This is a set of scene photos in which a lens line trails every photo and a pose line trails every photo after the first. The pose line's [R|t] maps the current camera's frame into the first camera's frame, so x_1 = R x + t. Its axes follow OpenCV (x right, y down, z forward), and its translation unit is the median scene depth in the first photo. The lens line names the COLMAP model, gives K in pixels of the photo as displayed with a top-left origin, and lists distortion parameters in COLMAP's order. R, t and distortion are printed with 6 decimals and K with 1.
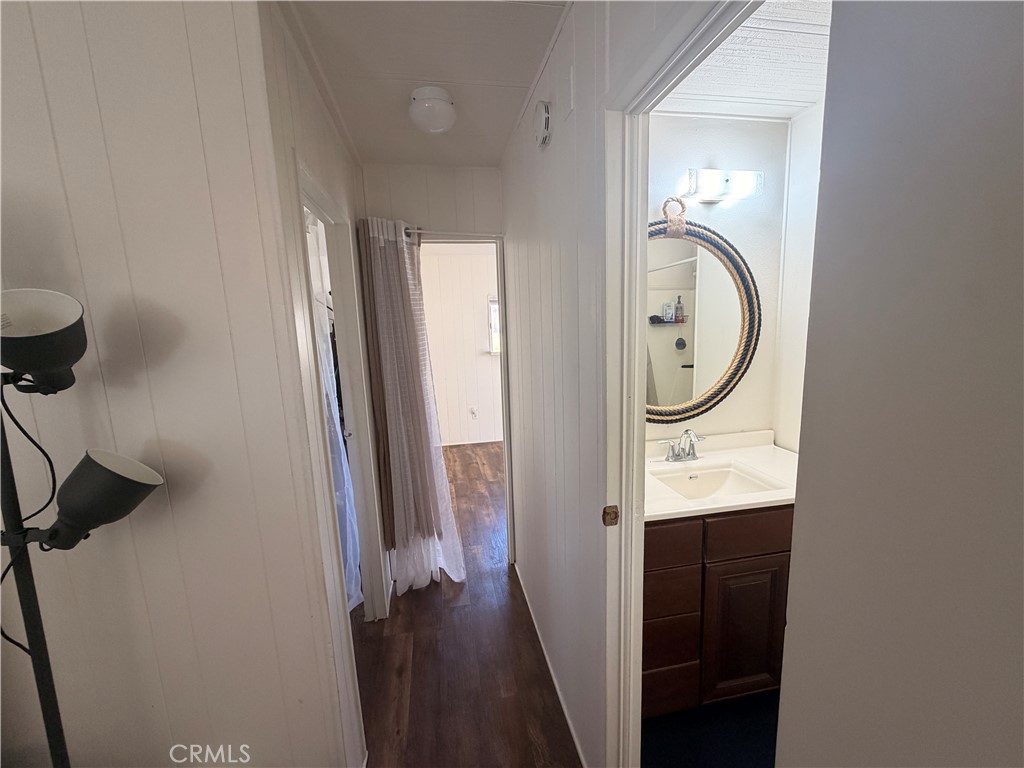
lens RADIAL K [[405.4, 0, 509.0], [0, 405.4, 383.5], [0, 0, 1]] dist [0.001755, -0.000117]
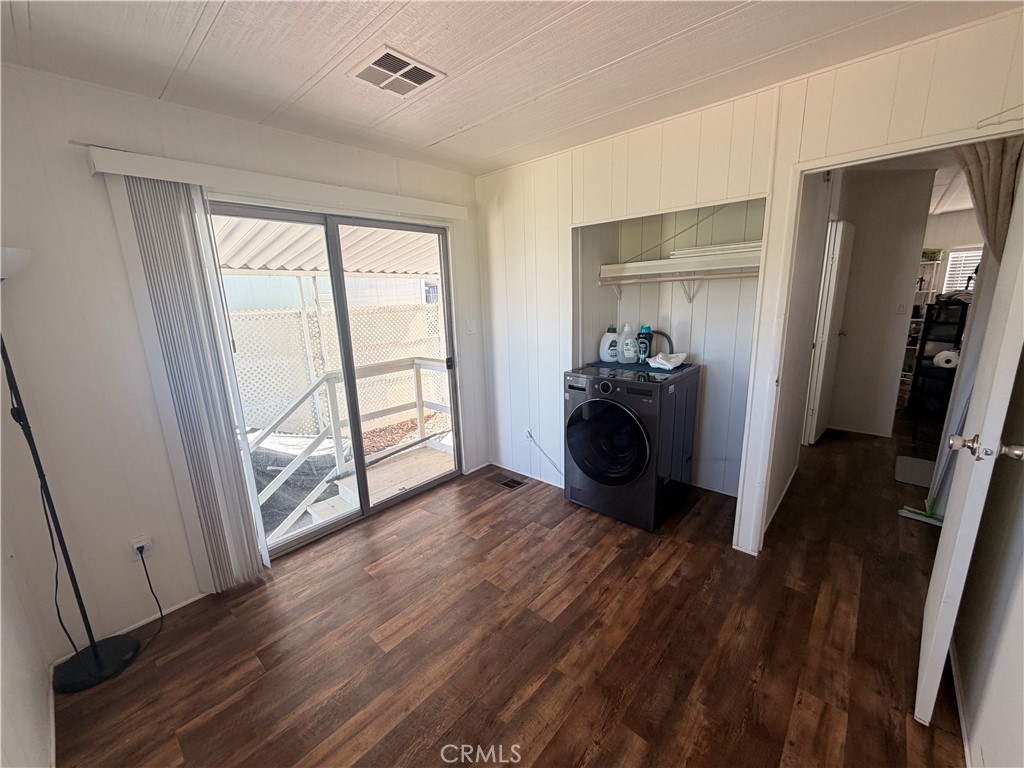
lens RADIAL K [[405.4, 0, 508.2], [0, 405.4, 385.1], [0, 0, 1]] dist [0.001755, -0.000117]
pose [[-0.600661, -0.114186, 0.791308, -0.450534], [0.176535, 0.946377, 0.270566, -0.332083], [-0.779771, 0.302212, -0.548293, 2.489305]]
